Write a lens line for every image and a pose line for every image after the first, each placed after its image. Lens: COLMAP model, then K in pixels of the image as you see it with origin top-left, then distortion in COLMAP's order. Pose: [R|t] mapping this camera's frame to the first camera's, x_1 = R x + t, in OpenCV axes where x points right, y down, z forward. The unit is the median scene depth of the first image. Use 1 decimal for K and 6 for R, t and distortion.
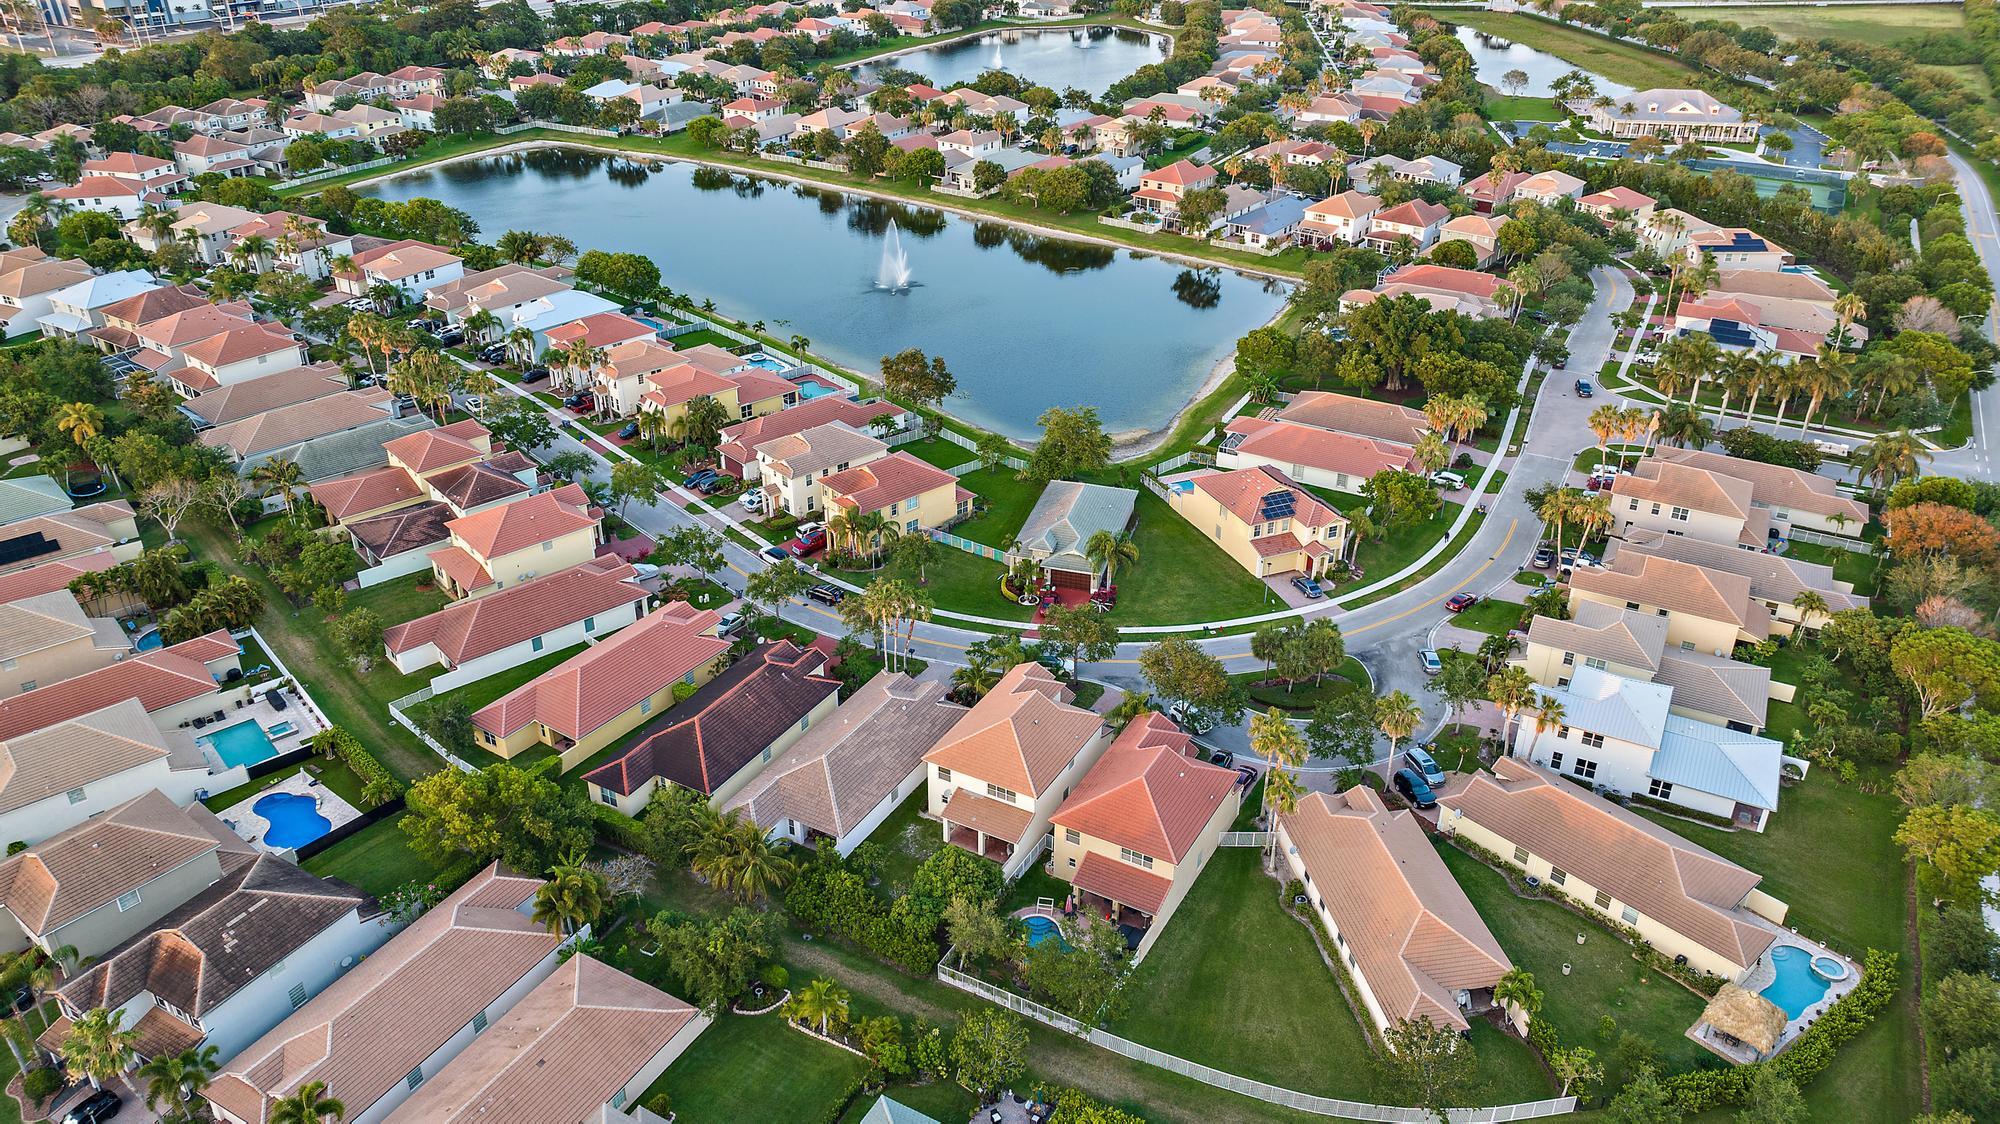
lens RADIAL K [[1385.7, 0, 997.5], [0, 1385.7, 584.6], [0, 0, 1]] dist [-0.035221, 0.044941]
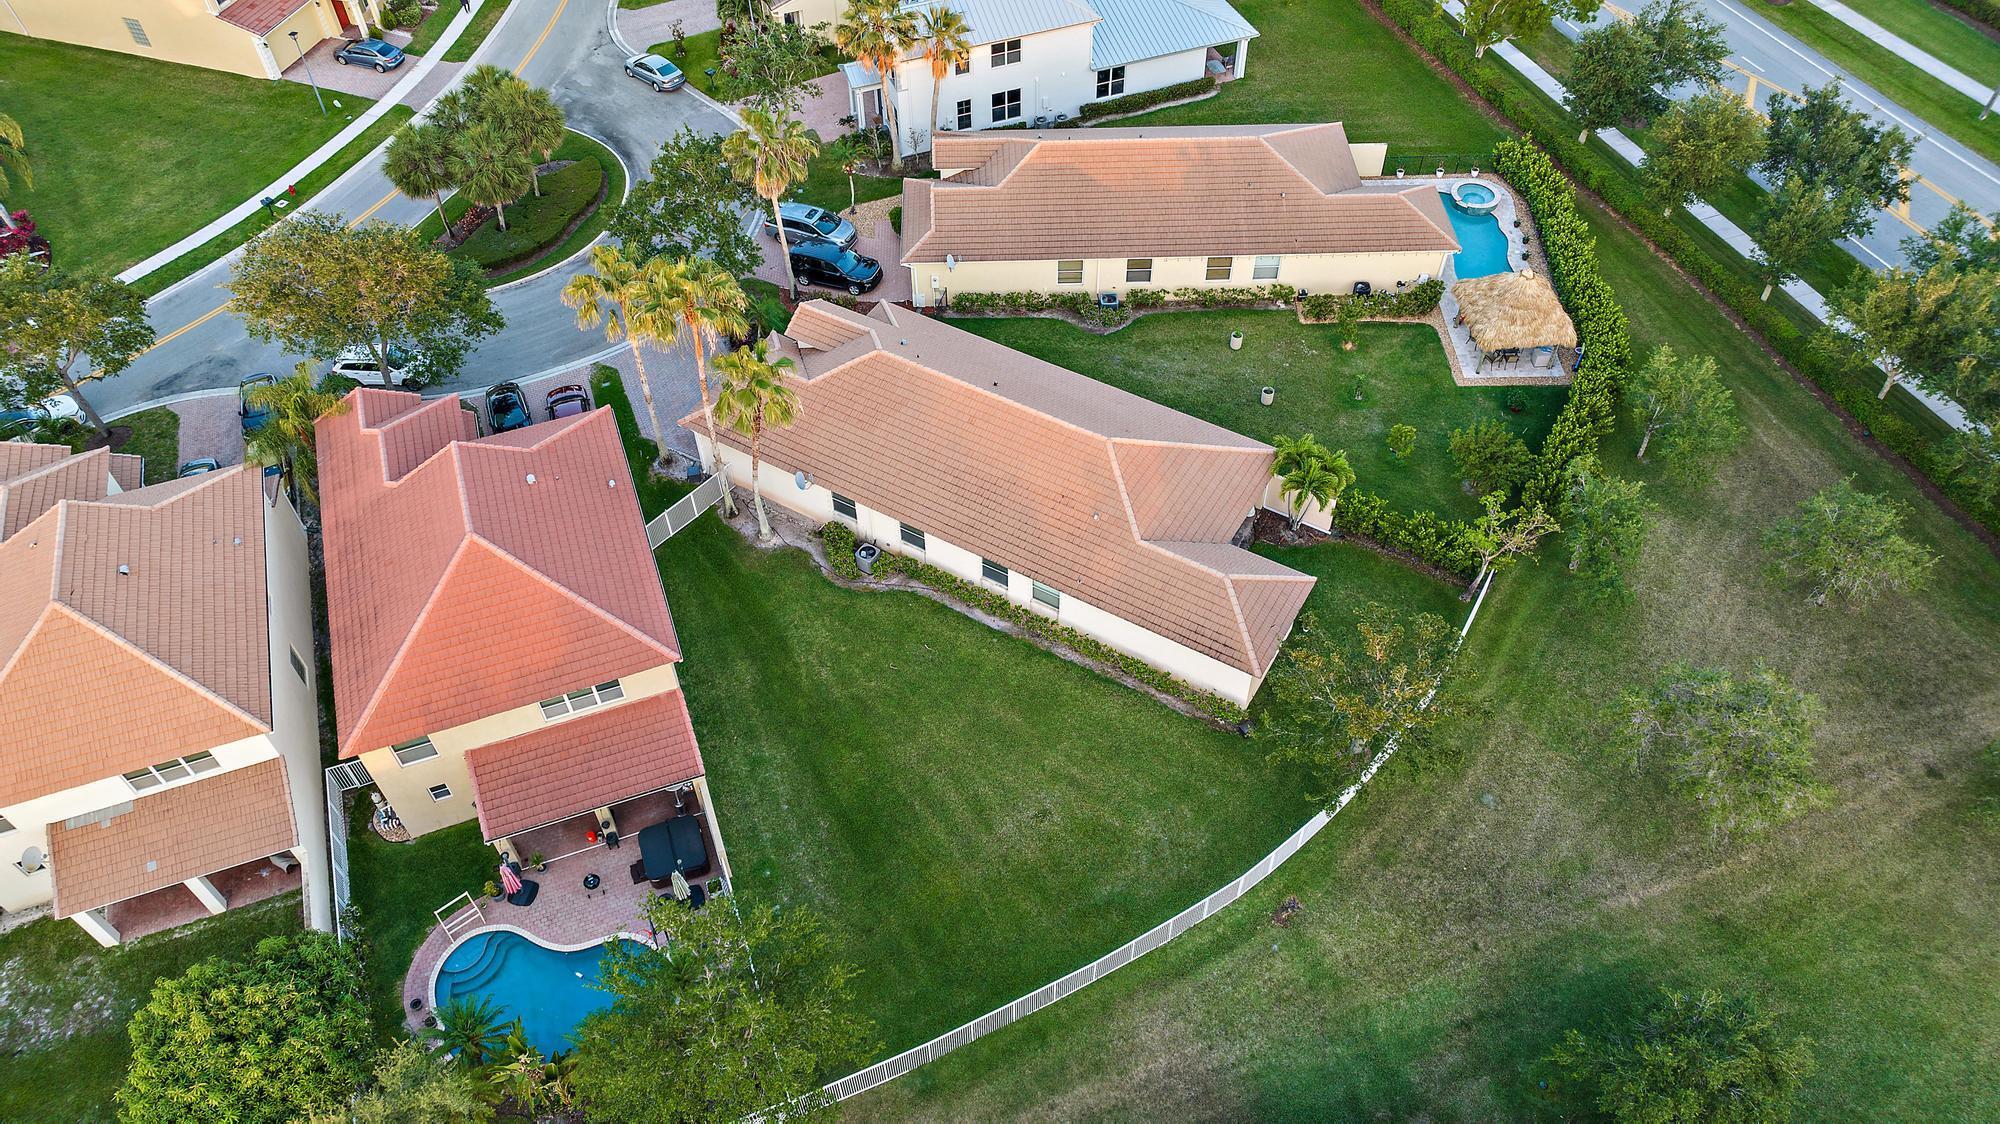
lens RADIAL K [[1385.7, 0, 997.5], [0, 1385.7, 584.6], [0, 0, 1]] dist [-0.035221, 0.044941]
pose [[0.645279, -0.592262, 0.482536, -0.002776], [0.387280, 0.798062, 0.461641, 0.018568], [-0.658506, -0.111011, 0.744343, 0.554868]]
